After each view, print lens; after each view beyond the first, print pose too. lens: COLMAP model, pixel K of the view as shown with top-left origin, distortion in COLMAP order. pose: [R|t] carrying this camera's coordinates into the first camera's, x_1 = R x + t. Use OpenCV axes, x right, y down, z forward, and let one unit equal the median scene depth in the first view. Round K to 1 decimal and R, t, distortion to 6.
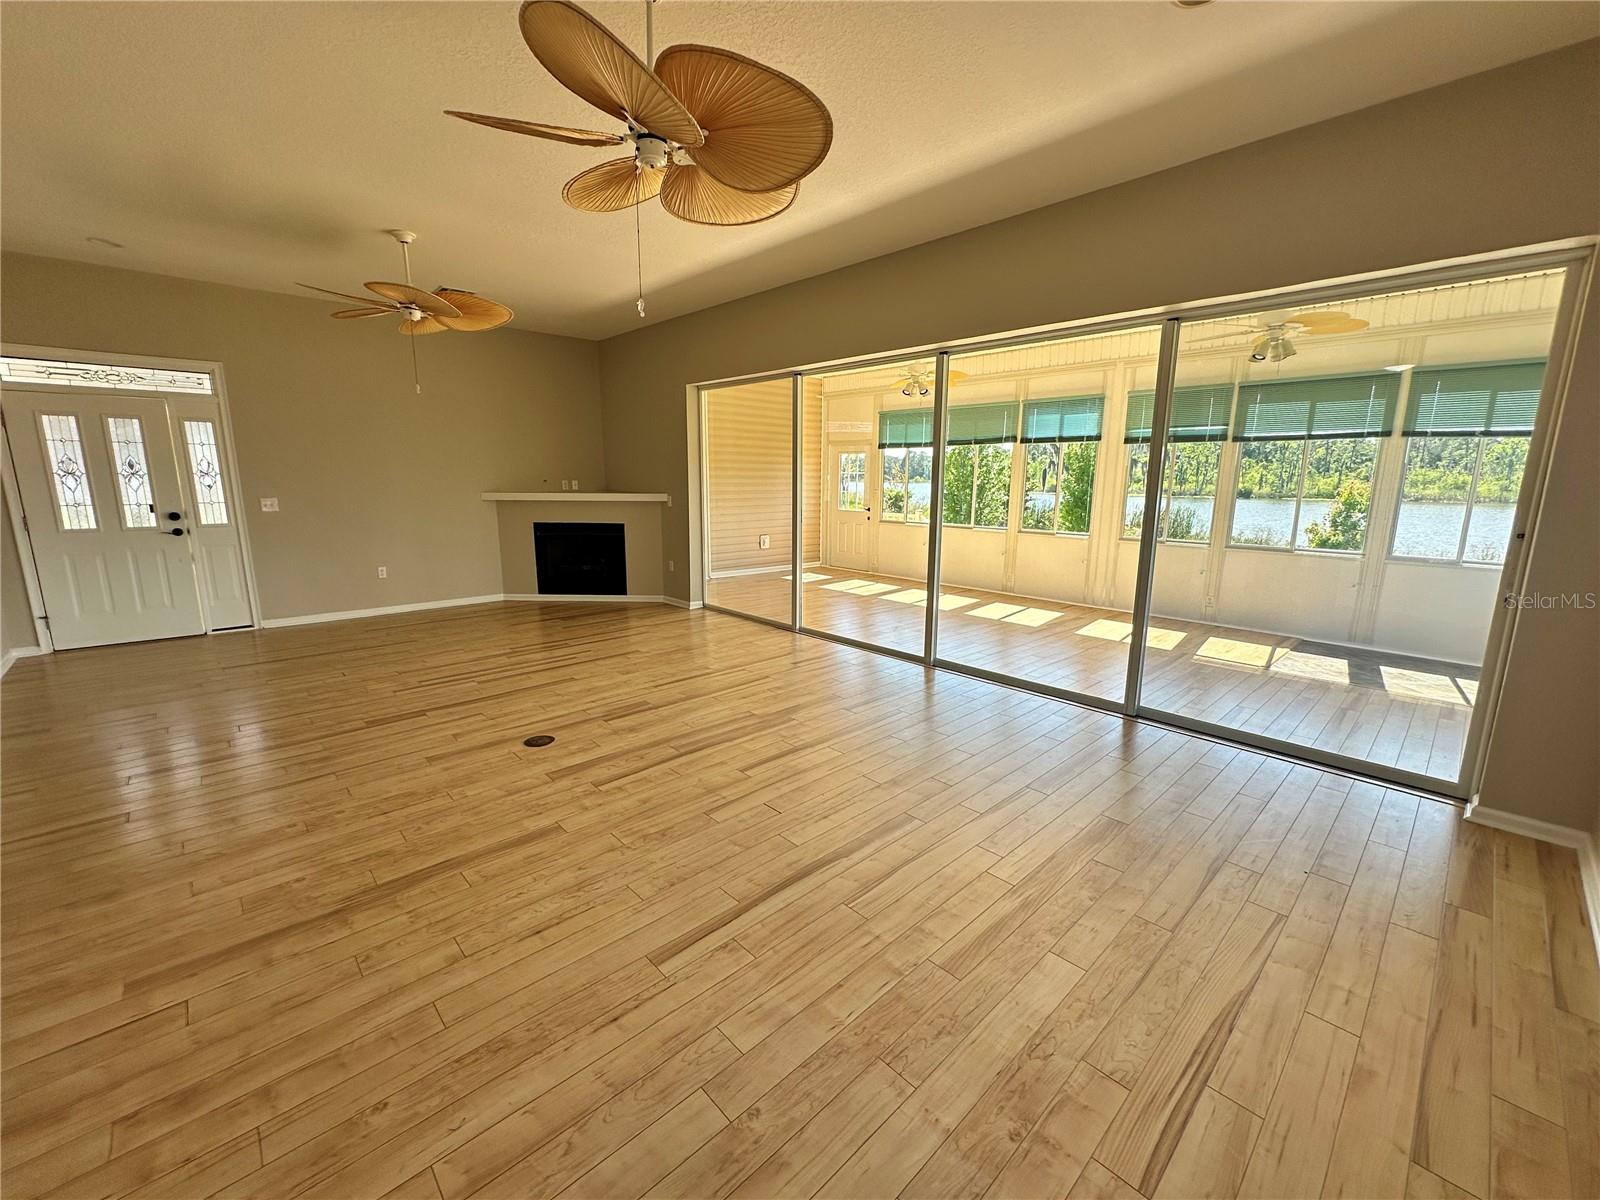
lens RADIAL K [[649.6, 0, 803.3], [0, 649.6, 600.5], [0, 0, 1]] dist [0.000013, -0.000100]
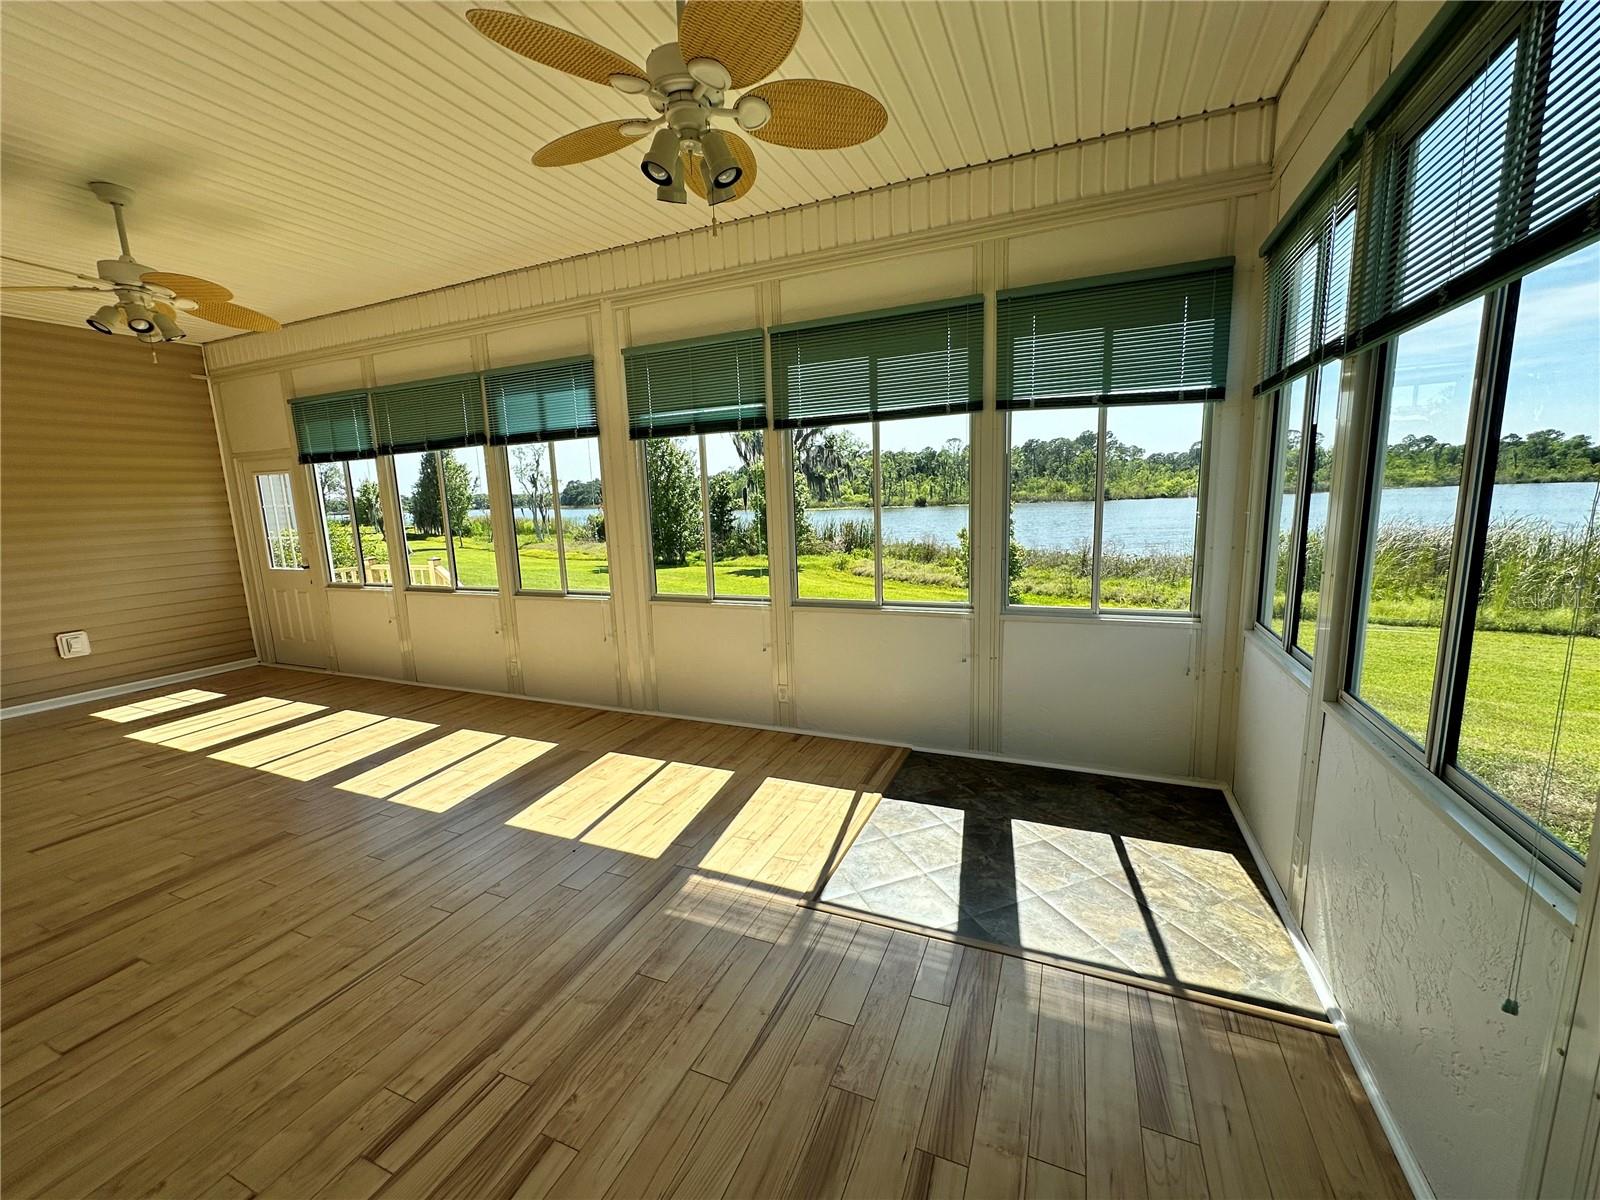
lens RADIAL K [[649.6, 0, 796.1], [0, 649.6, 600.9], [0, 0, 1]] dist [0.000013, -0.000100]
pose [[0.918862, -0.103551, 0.380749, 0.393259], [0.116472, 0.993133, -0.010984, -0.072494], [-0.376997, 0.054440, 0.924613, 0.409516]]
